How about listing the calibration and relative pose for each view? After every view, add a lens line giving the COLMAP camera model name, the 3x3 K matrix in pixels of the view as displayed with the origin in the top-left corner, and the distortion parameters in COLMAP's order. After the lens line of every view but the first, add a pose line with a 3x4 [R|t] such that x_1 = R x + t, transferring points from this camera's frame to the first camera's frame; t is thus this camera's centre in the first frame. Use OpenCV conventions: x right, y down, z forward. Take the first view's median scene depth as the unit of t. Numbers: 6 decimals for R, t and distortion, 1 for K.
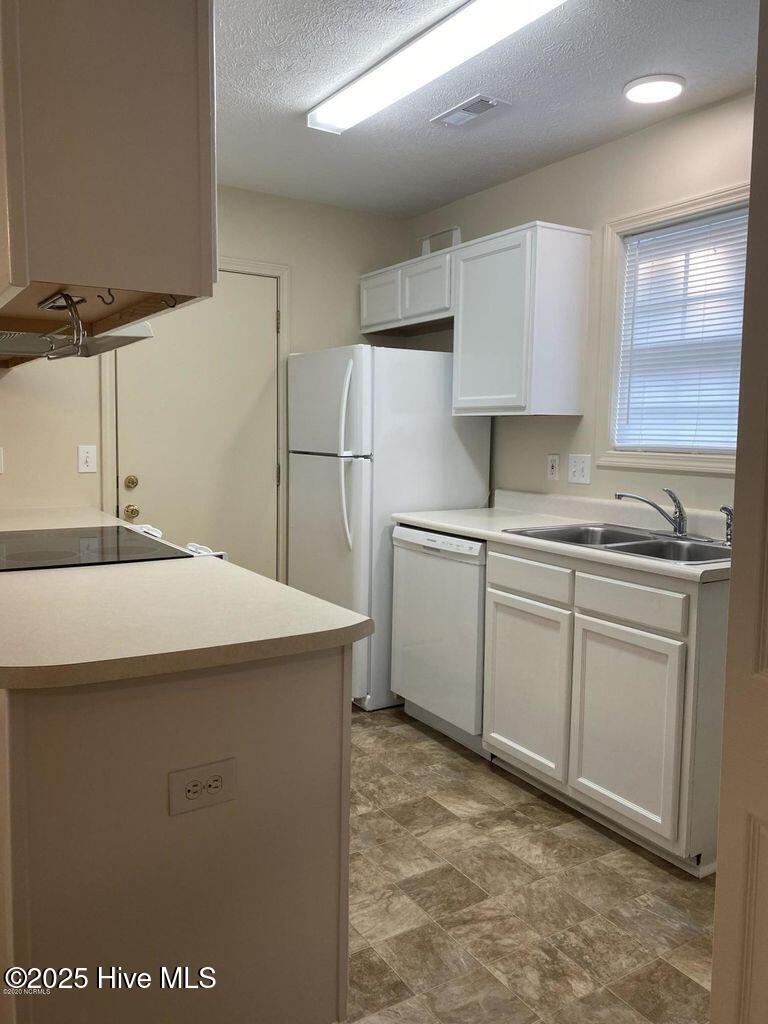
lens RADIAL K [[764.3, 0, 382.2], [0, 764.3, 511.2], [0, 0, 1]] dist [0.001304, -0.012072]
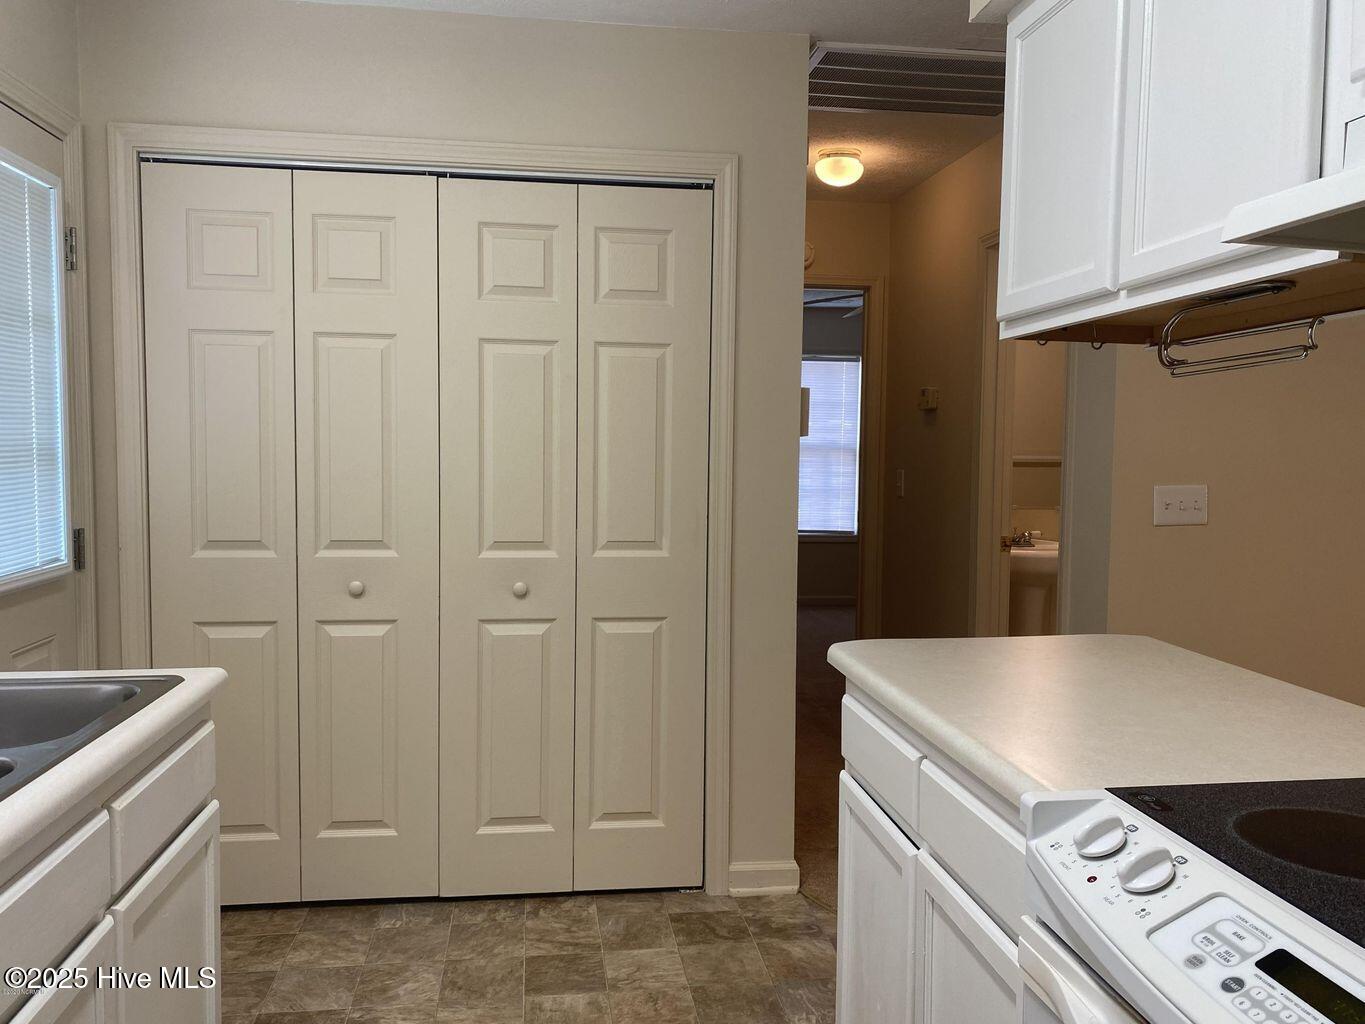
lens RADIAL K [[1018.8, 0, 681.8], [0, 1018.8, 509.7], [0, 0, 1]] dist [0.001304, -0.012072]
pose [[-0.909825, -0.057434, 0.410999, -0.504677], [0.013947, 0.985585, 0.168603, -0.232070], [-0.414758, 0.159131, -0.895909, 1.941585]]
